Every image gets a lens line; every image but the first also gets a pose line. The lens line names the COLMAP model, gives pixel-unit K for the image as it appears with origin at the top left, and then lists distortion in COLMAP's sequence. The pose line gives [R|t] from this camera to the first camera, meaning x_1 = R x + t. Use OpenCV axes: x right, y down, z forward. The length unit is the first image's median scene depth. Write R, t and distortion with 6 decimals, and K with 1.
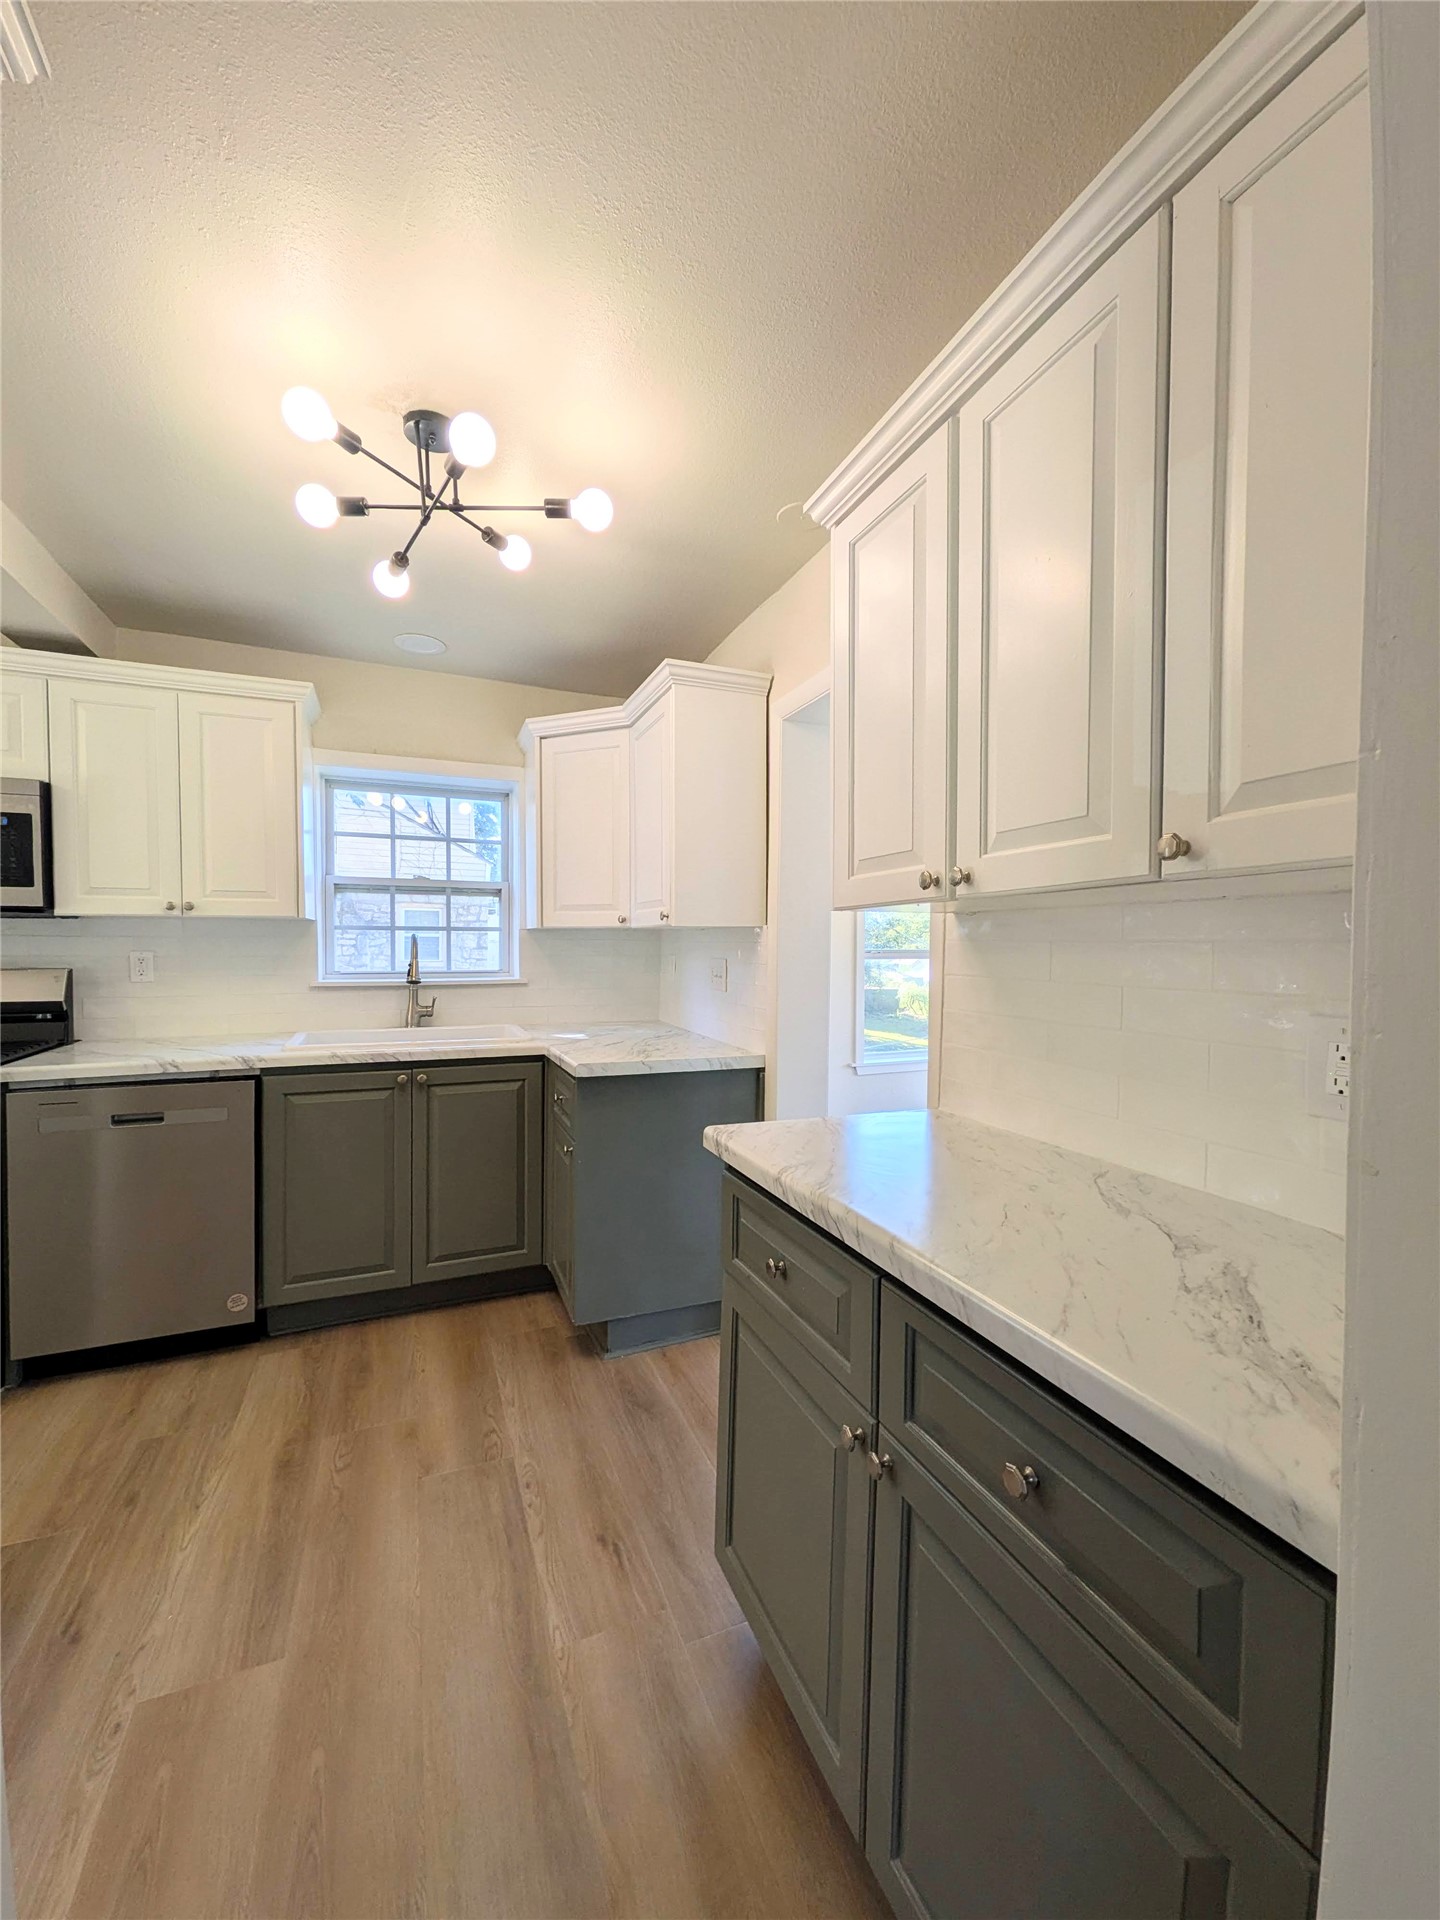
lens RADIAL K [[761.2, 0, 715.9], [0, 761.2, 957.4], [0, 0, 1]] dist [0.021491, 0.000277]
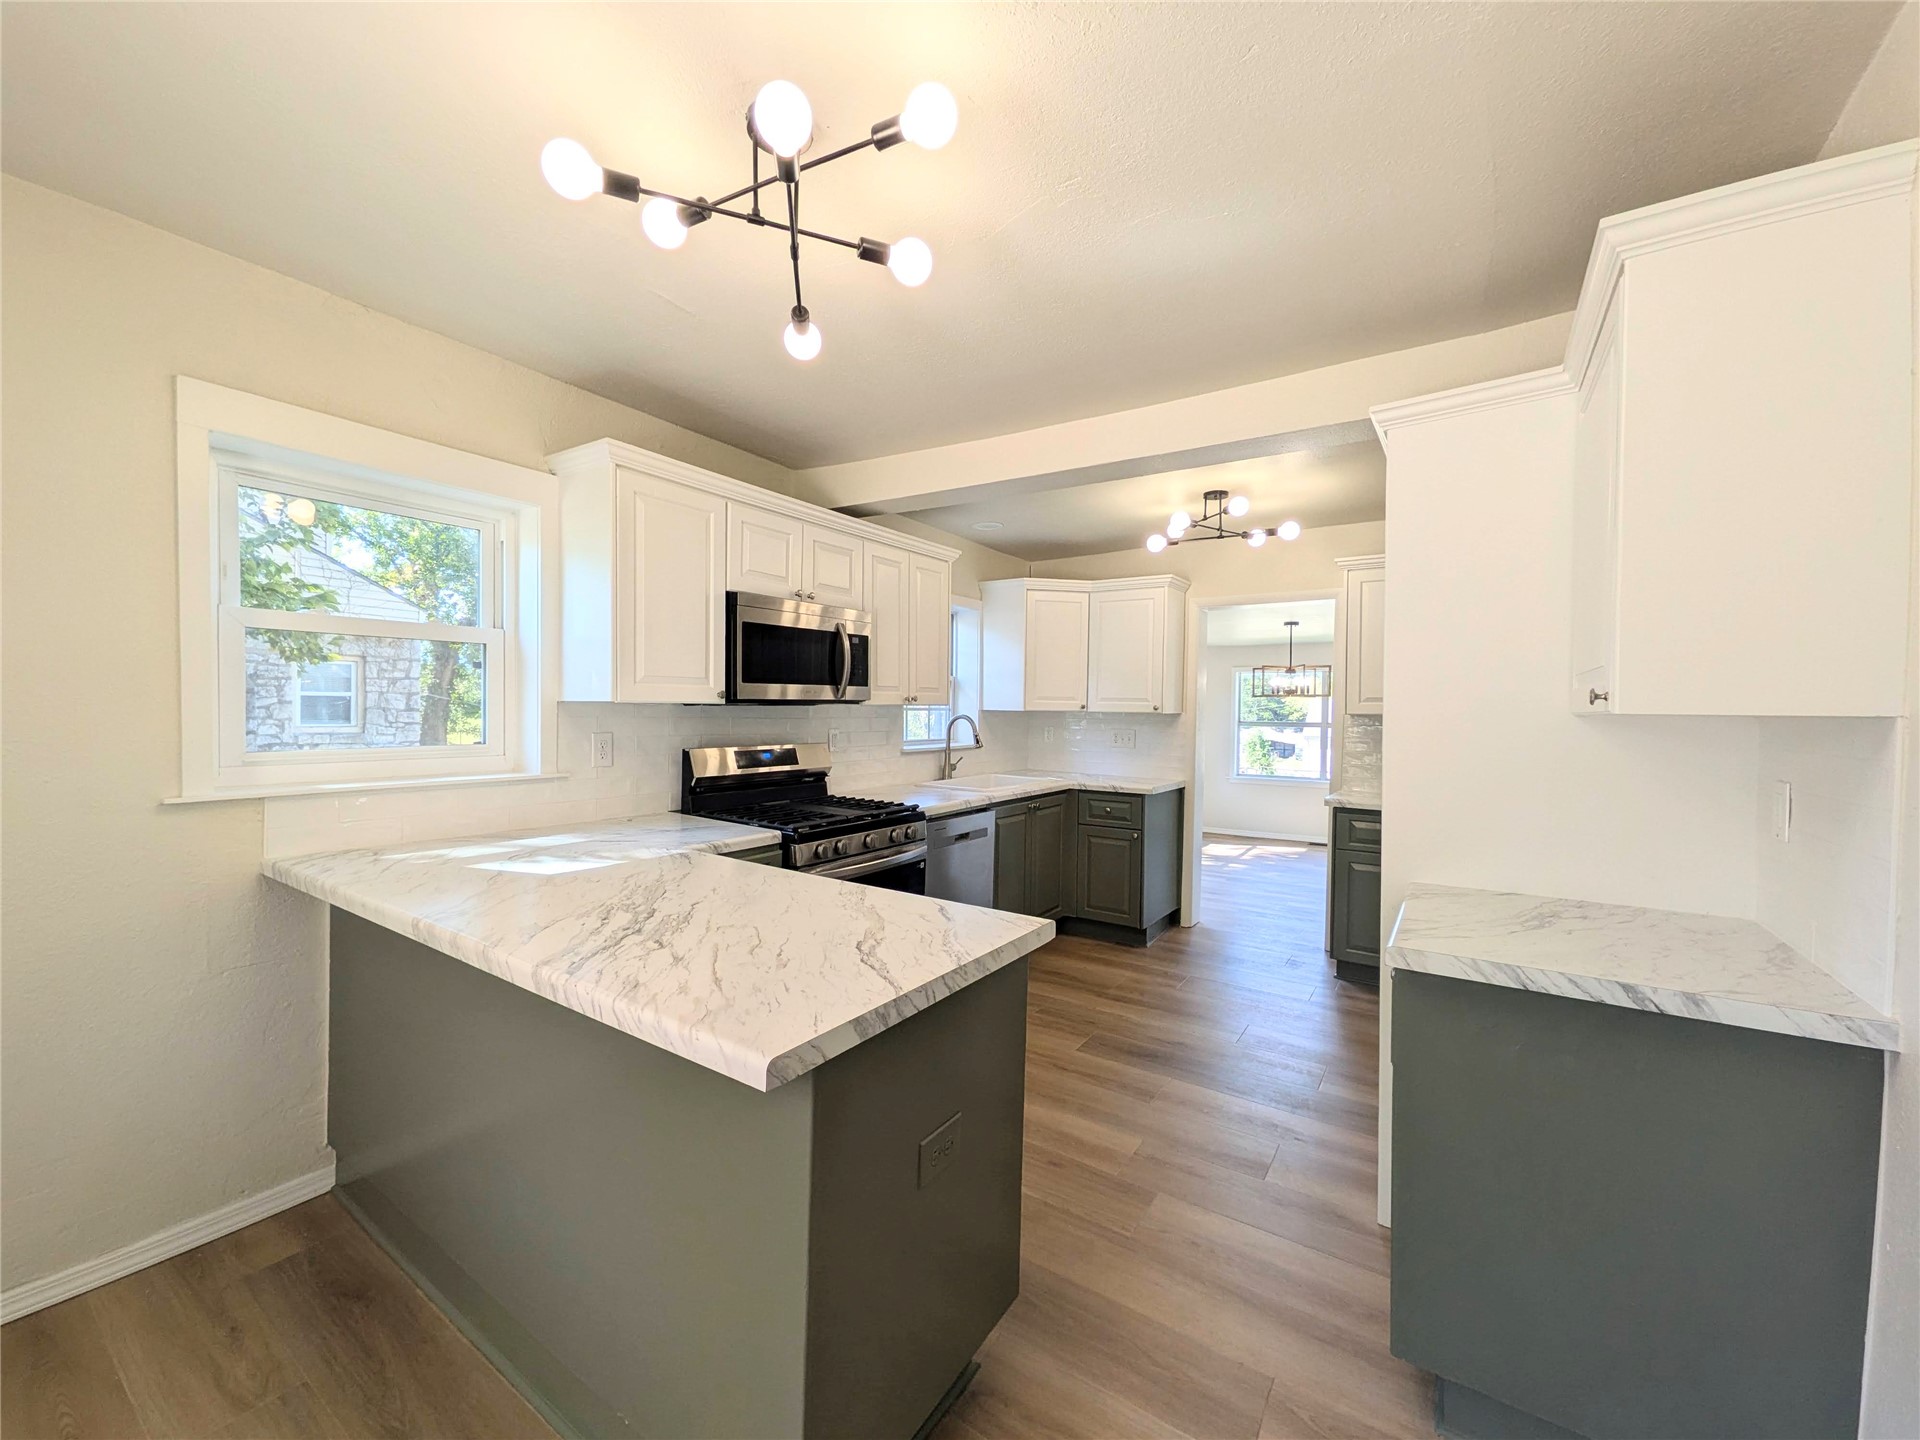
lens RADIAL K [[761.2, 0, 961.5], [0, 761.2, 726.9], [0, 0, 1]] dist [0.021491, 0.000277]
pose [[0.832938, -0.016270, 0.553127, -1.453477], [0.005458, 0.999761, 0.021188, -0.043395], [-0.553339, -0.014629, 0.832827, -0.260384]]
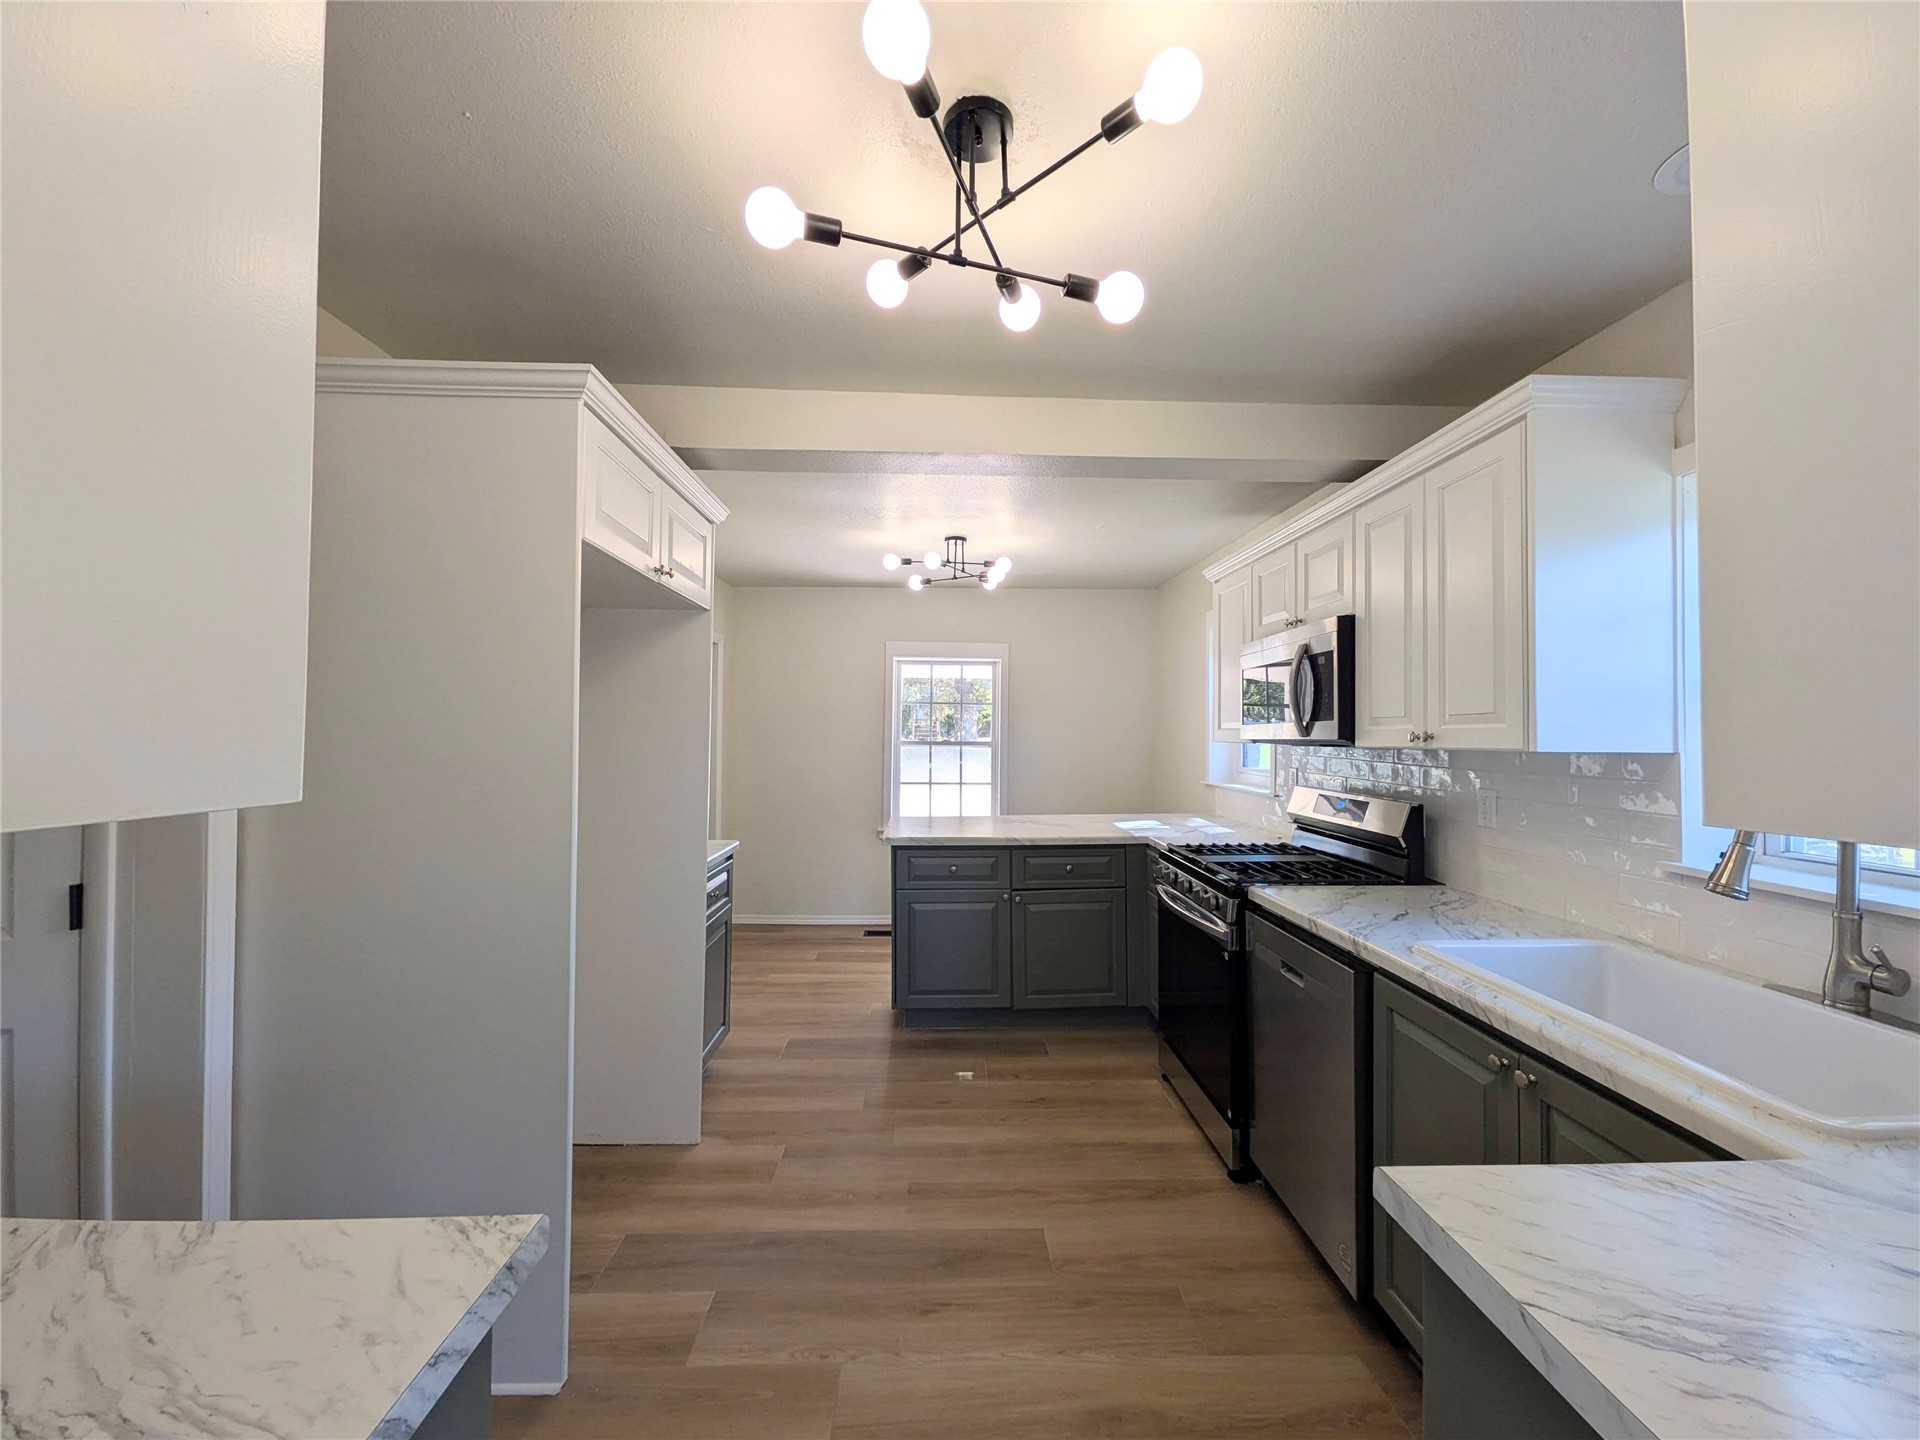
lens RADIAL K [[761.2, 0, 963.1], [0, 761.2, 722.3], [0, 0, 1]] dist [0.021491, 0.000277]
pose [[-0.351218, -0.016955, -0.936140, 0.230670], [-0.017647, 0.999778, -0.011487, -0.066455], [0.936127, 0.012485, -0.351439, 0.864678]]
